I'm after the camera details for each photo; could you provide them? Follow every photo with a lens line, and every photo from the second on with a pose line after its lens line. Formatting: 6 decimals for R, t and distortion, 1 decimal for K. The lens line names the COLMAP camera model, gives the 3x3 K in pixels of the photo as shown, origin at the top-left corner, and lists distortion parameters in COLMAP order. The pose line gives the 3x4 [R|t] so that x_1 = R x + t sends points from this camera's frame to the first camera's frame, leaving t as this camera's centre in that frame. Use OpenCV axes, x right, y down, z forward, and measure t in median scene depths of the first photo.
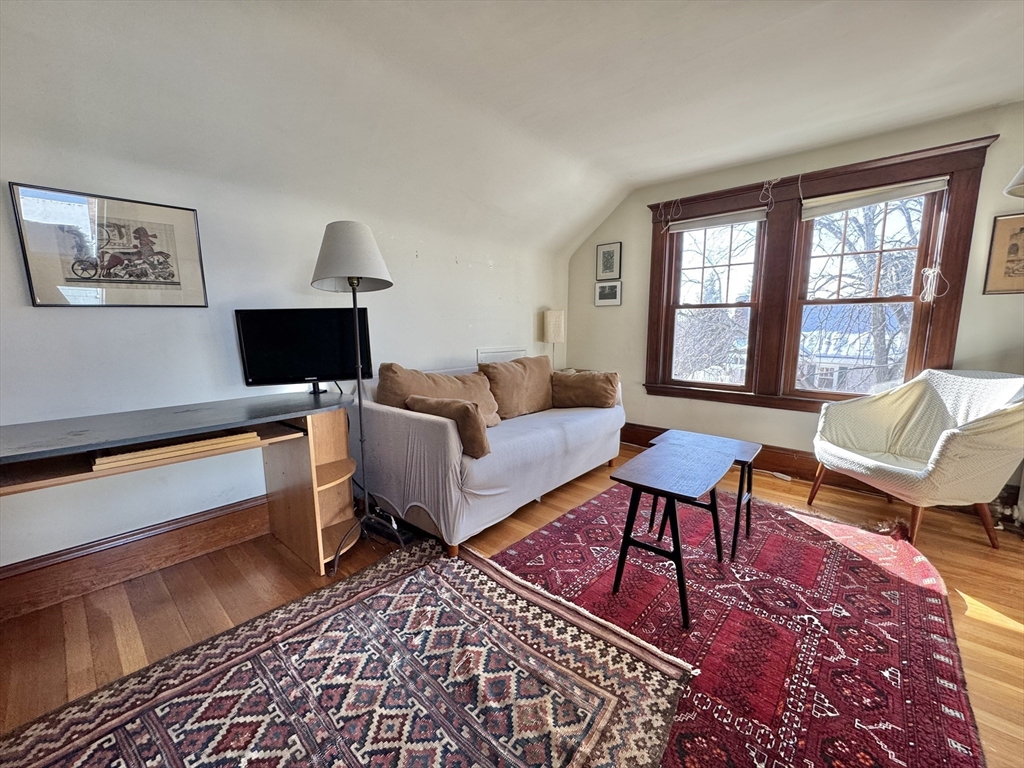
lens RADIAL K [[406.6, 0, 509.6], [0, 406.6, 384.2], [0, 0, 1]] dist [-0.002457, 0.000062]
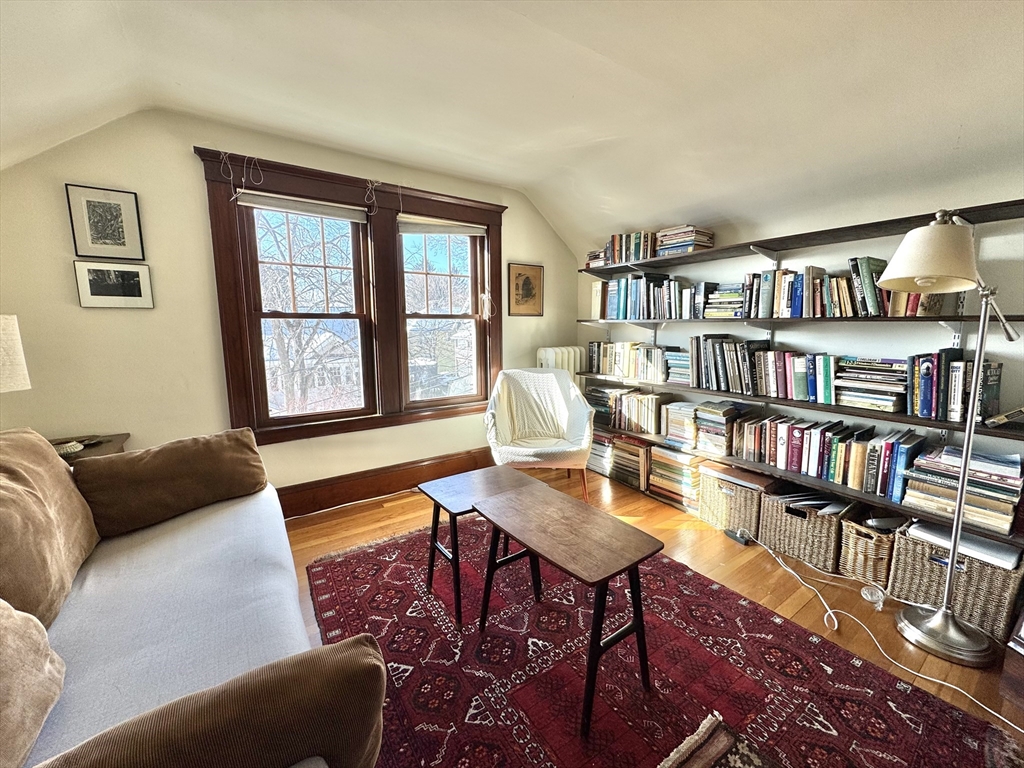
lens RADIAL K [[406.6, 0, 512.5], [0, 406.6, 384.4], [0, 0, 1]] dist [-0.002457, 0.000062]
pose [[0.237973, -0.136209, 0.961674, -0.242931], [0.144554, 0.984058, 0.103609, -0.117153], [-0.960455, 0.114357, 0.253869, 0.592246]]
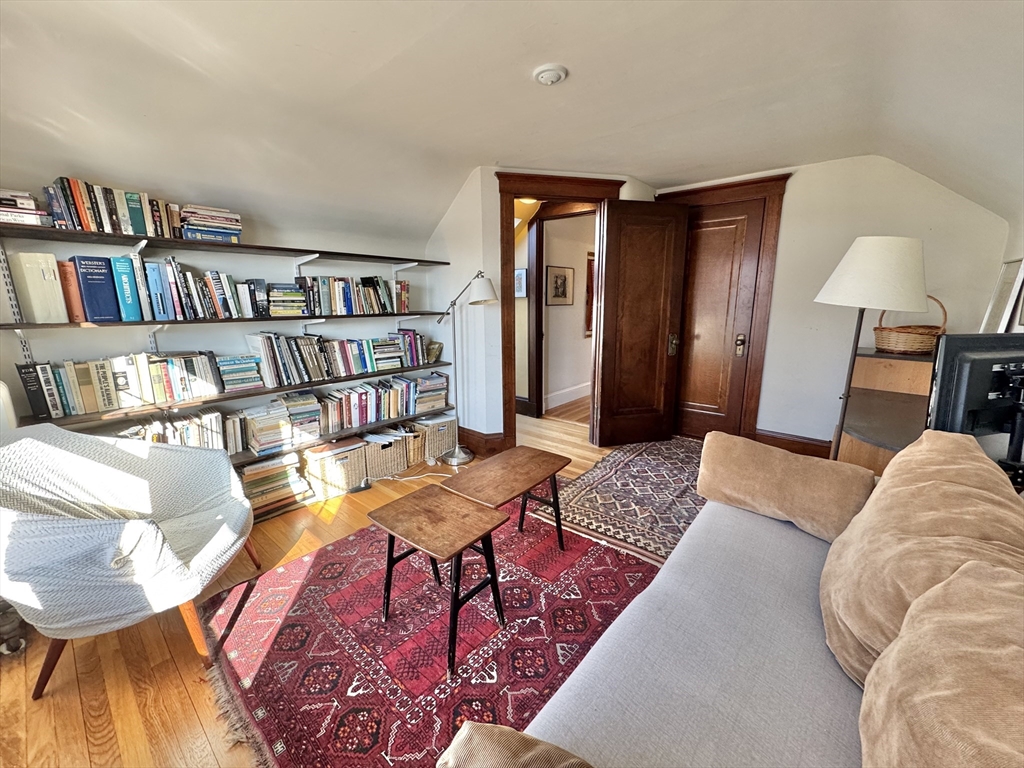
lens RADIAL K [[406.6, 0, 511.1], [0, 406.6, 384.4], [0, 0, 1]] dist [-0.002457, 0.000062]
pose [[-0.999677, 0.013424, -0.021588, 0.300589], [0.005091, 0.937713, 0.347372, -0.290811], [0.024906, 0.347150, -0.937479, 1.373854]]
